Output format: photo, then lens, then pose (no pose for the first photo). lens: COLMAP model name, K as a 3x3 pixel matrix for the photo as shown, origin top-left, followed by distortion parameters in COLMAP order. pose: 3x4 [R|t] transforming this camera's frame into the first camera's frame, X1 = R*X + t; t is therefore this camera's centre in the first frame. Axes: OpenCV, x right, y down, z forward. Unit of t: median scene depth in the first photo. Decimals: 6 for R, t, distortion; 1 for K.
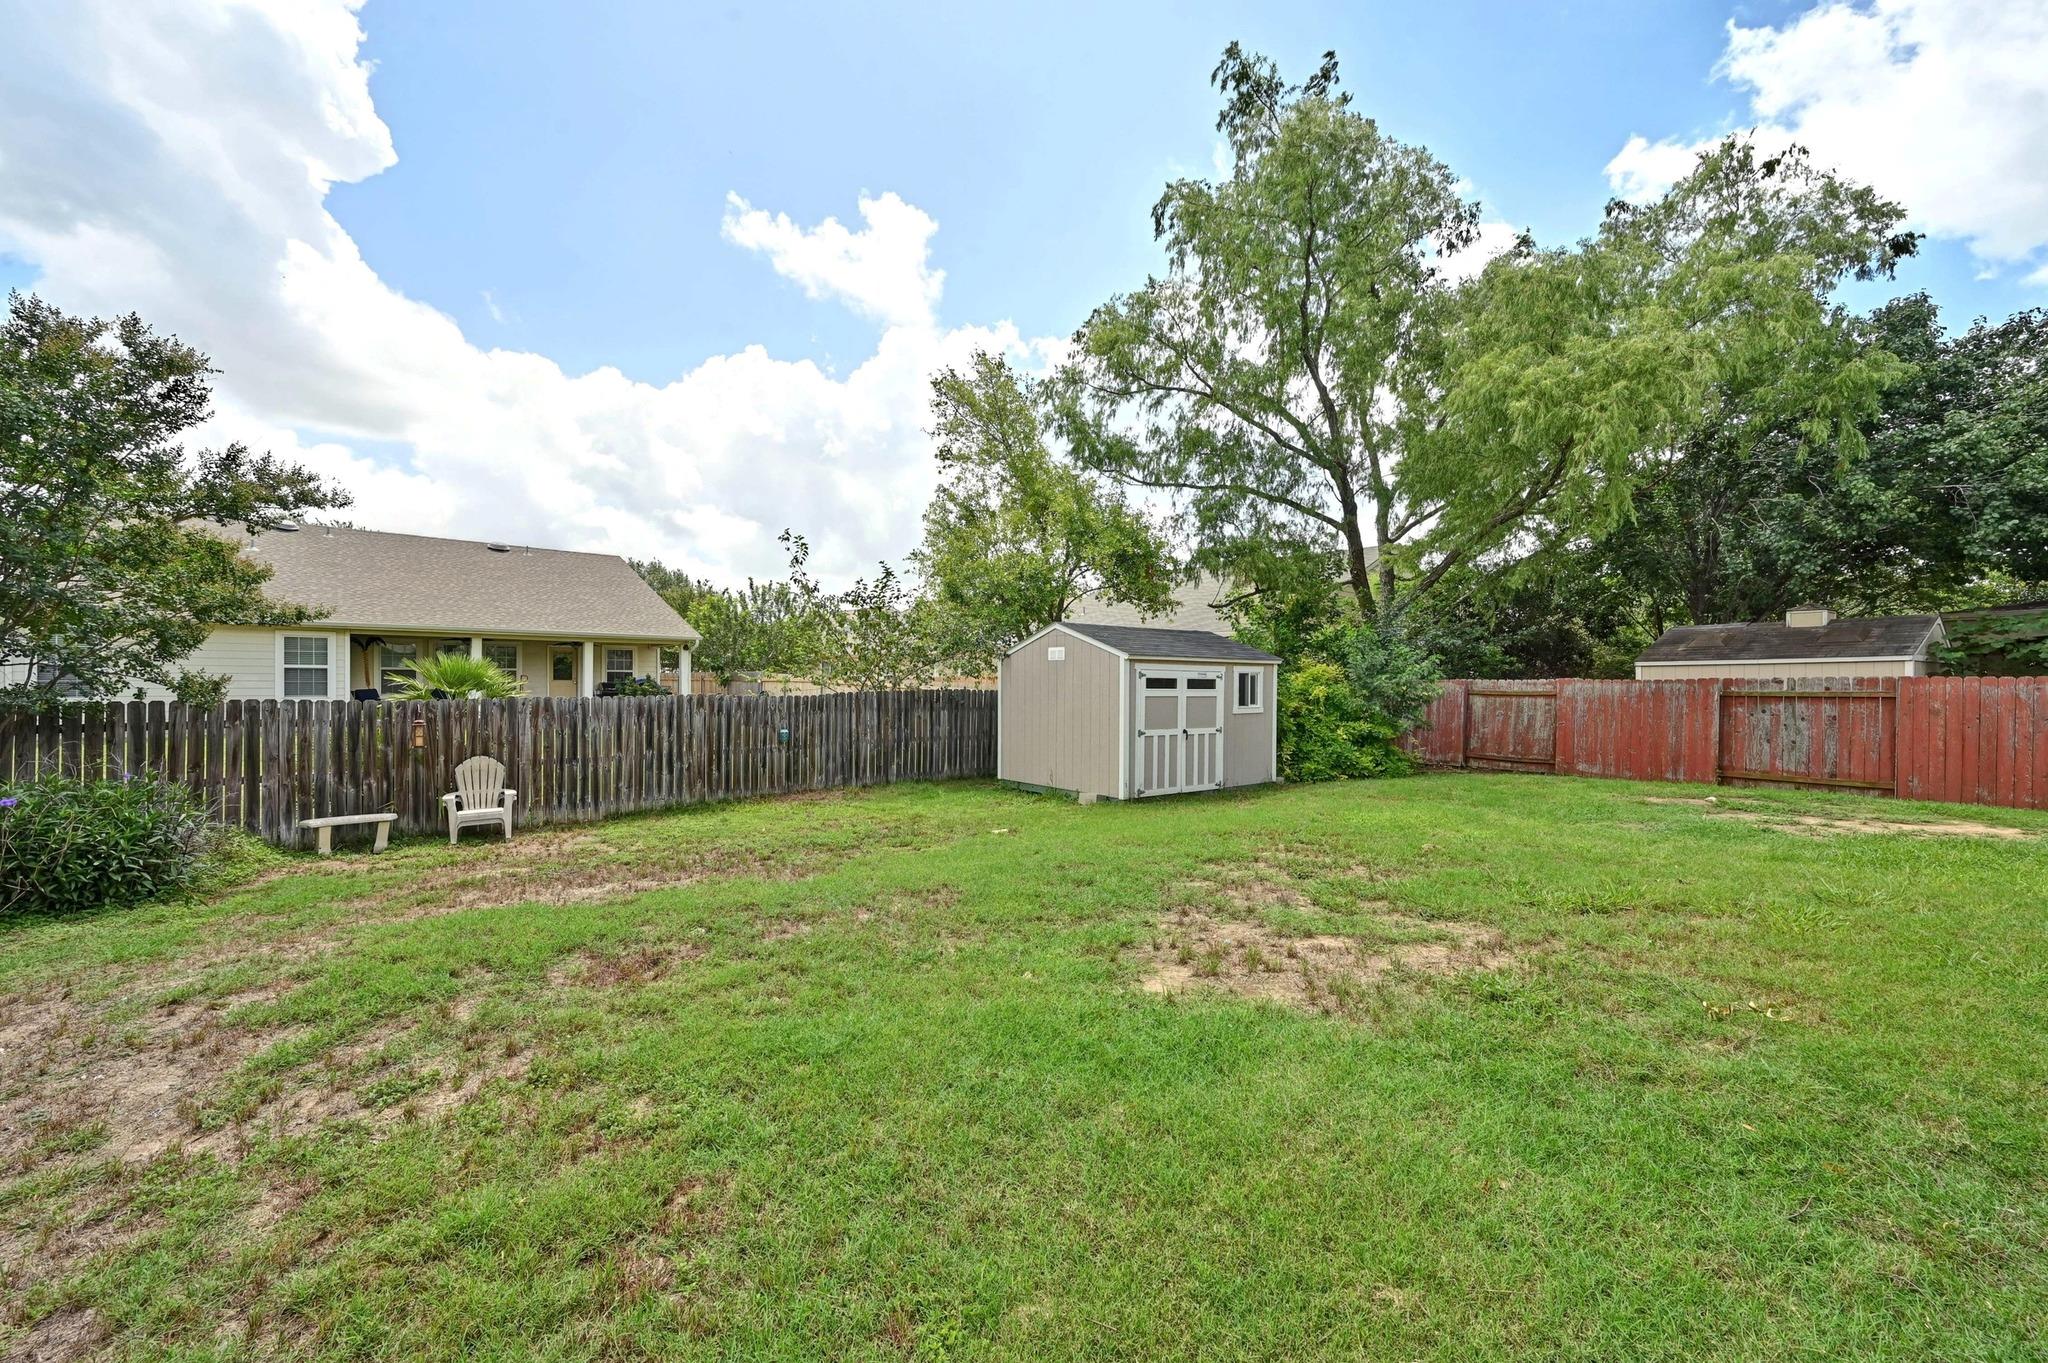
lens RADIAL K [[798.4, 0, 1026.3], [0, 798.4, 683.0], [0, 0, 1]] dist [0.000834, 0.000012]
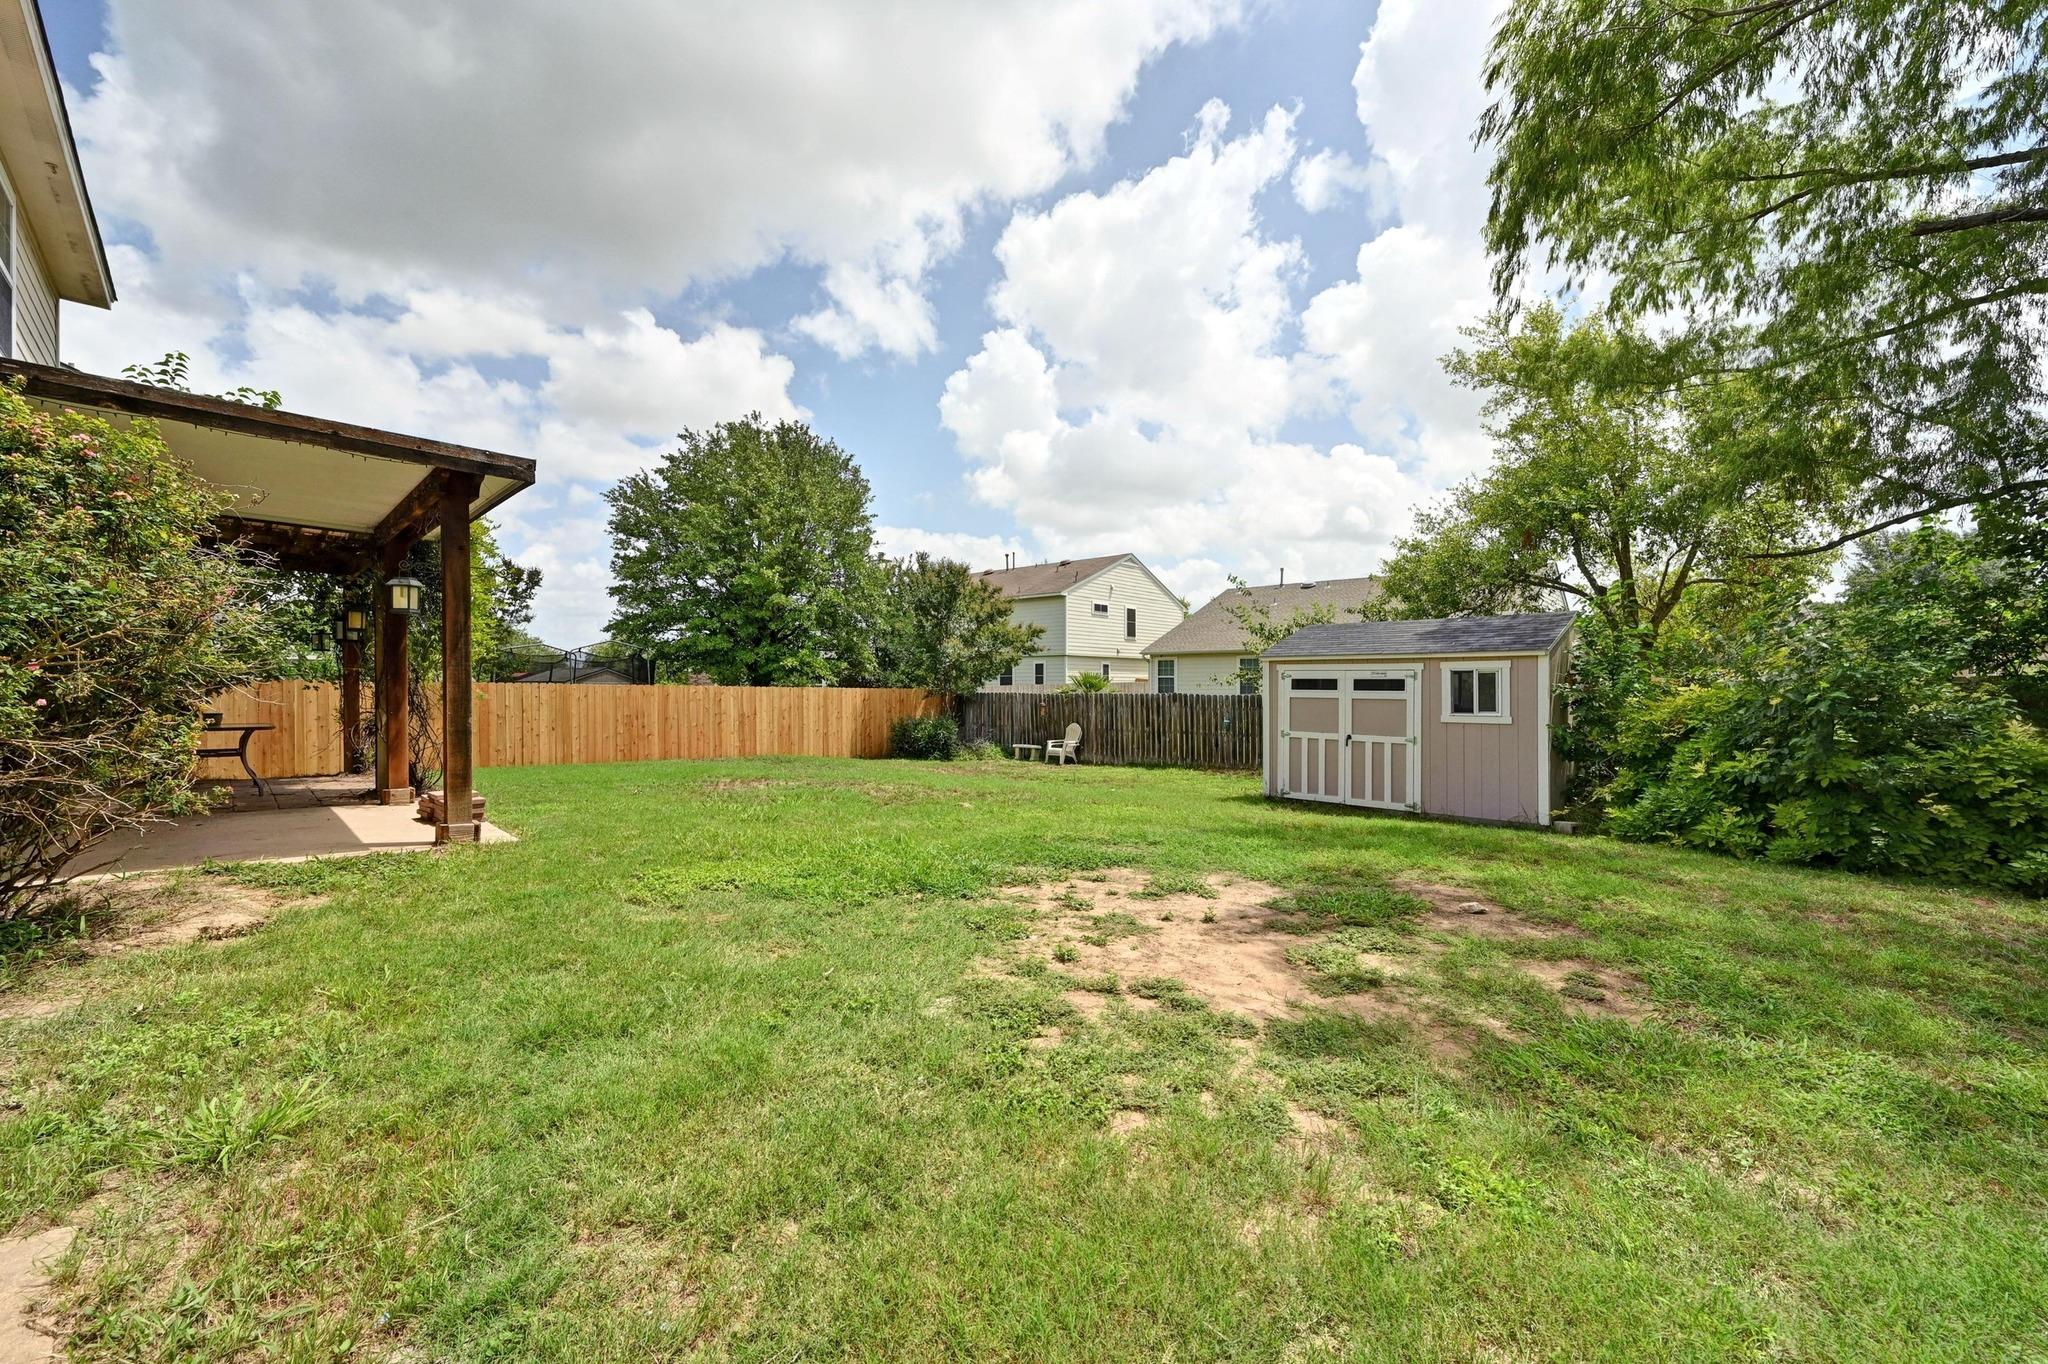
lens RADIAL K [[822.4, 0, 1023.9], [0, 822.4, 683.8], [0, 0, 1]] dist [0.004664, 0.000476]
pose [[0.117610, -0.005085, -0.993047, 1.088212], [0.001021, 0.999987, -0.005000, 0.004313], [0.993059, -0.000426, 0.117614, 0.525185]]
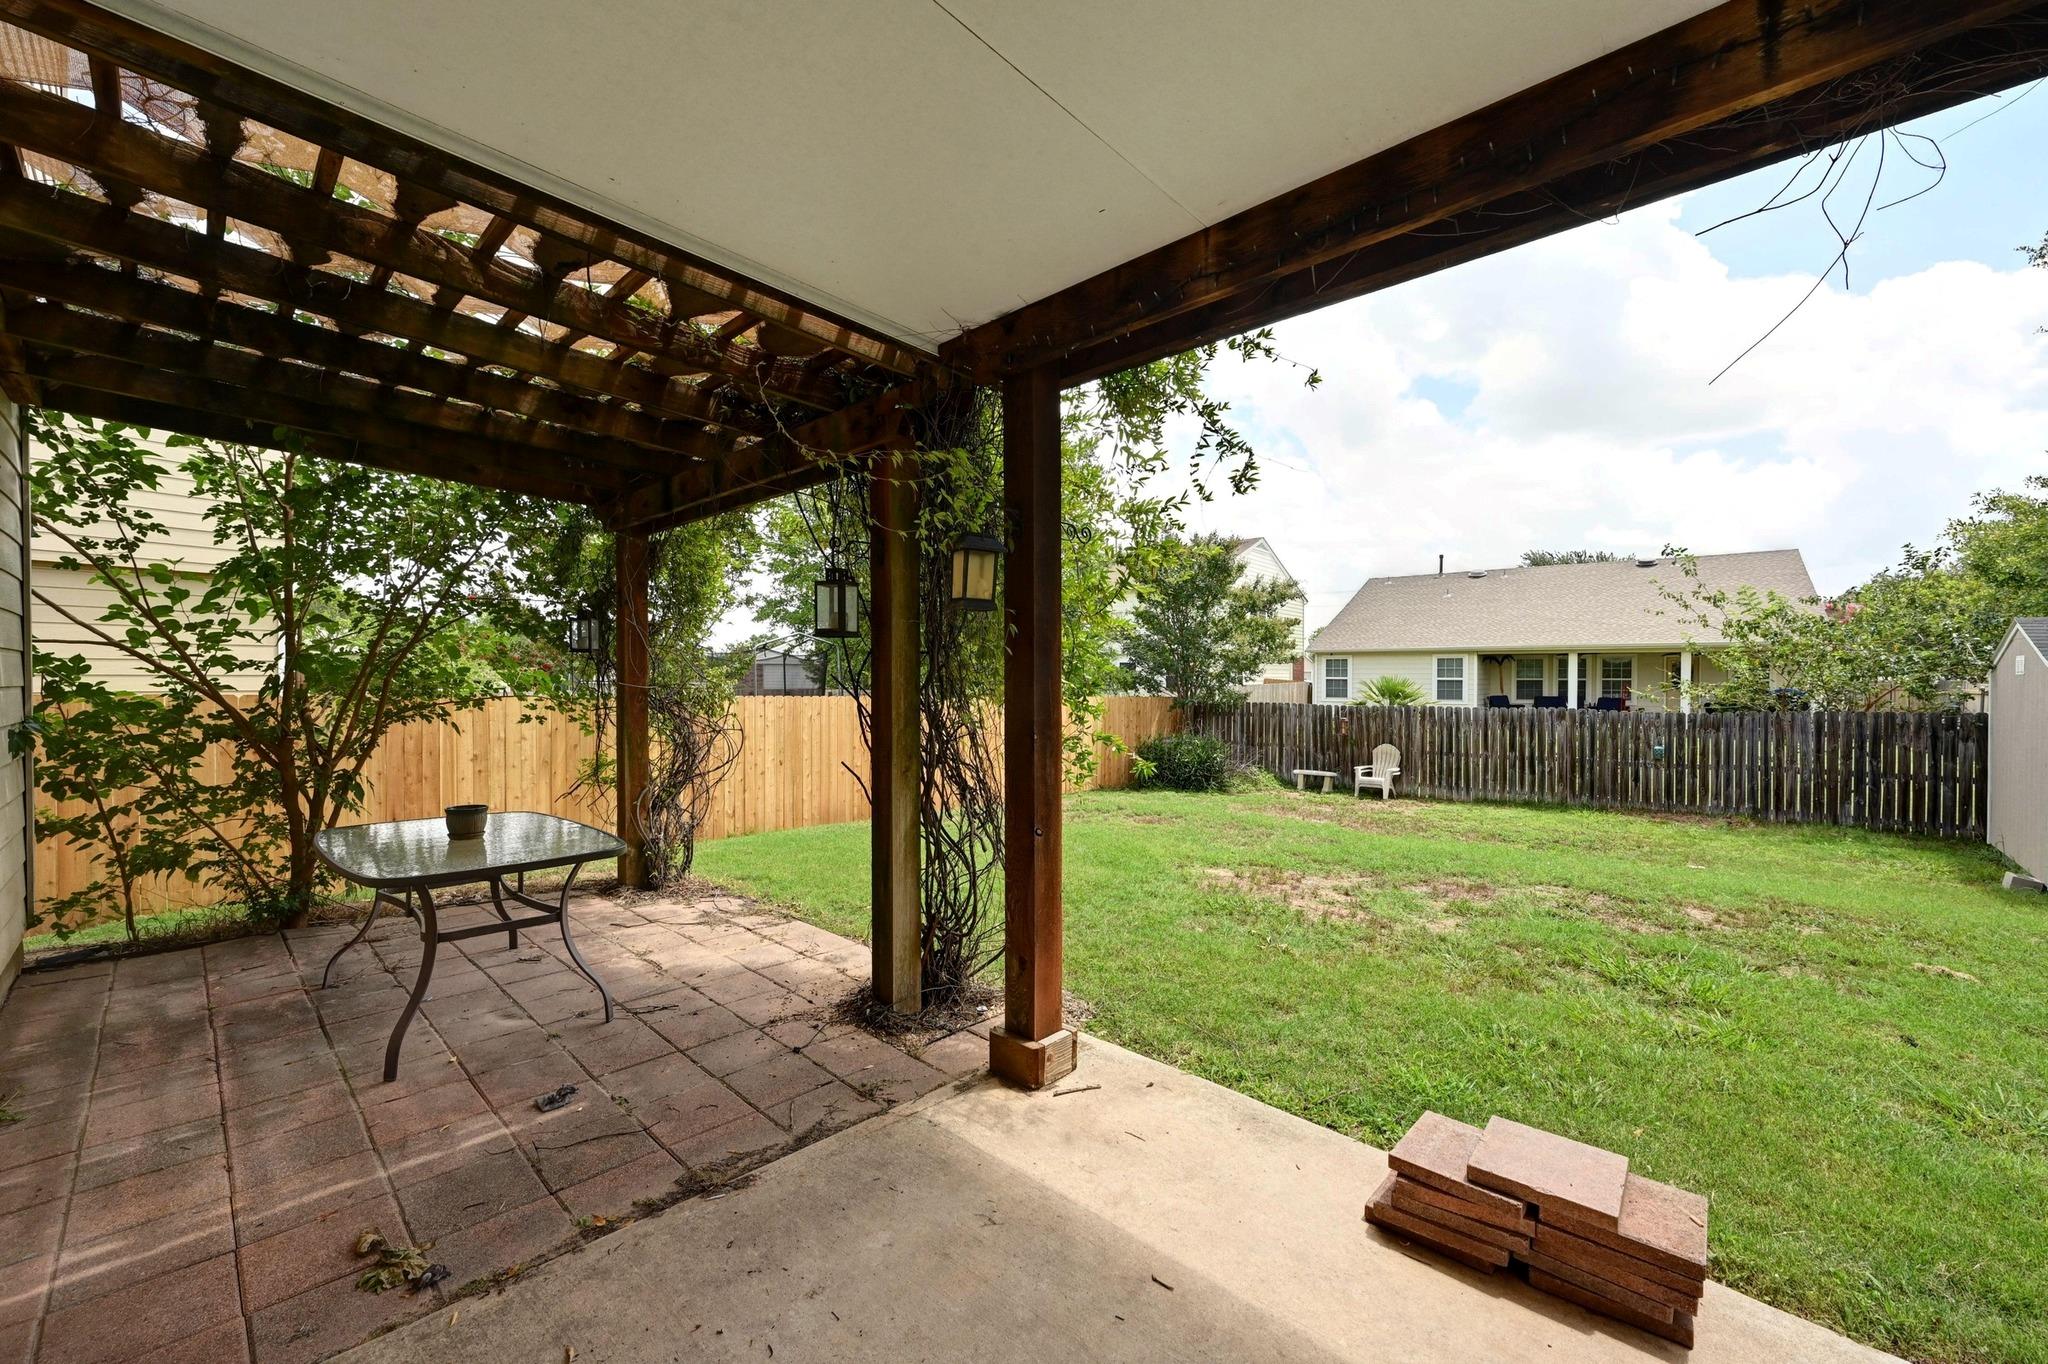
lens RADIAL K [[822.4, 0, 1025.3], [0, 822.4, 683.1], [0, 0, 1]] dist [0.004664, 0.000476]
pose [[0.145115, 0.002652, -0.989411, 0.624275], [-0.004664, 0.999987, 0.001996, -0.019472], [0.989404, 0.004325, 0.145125, 0.079192]]
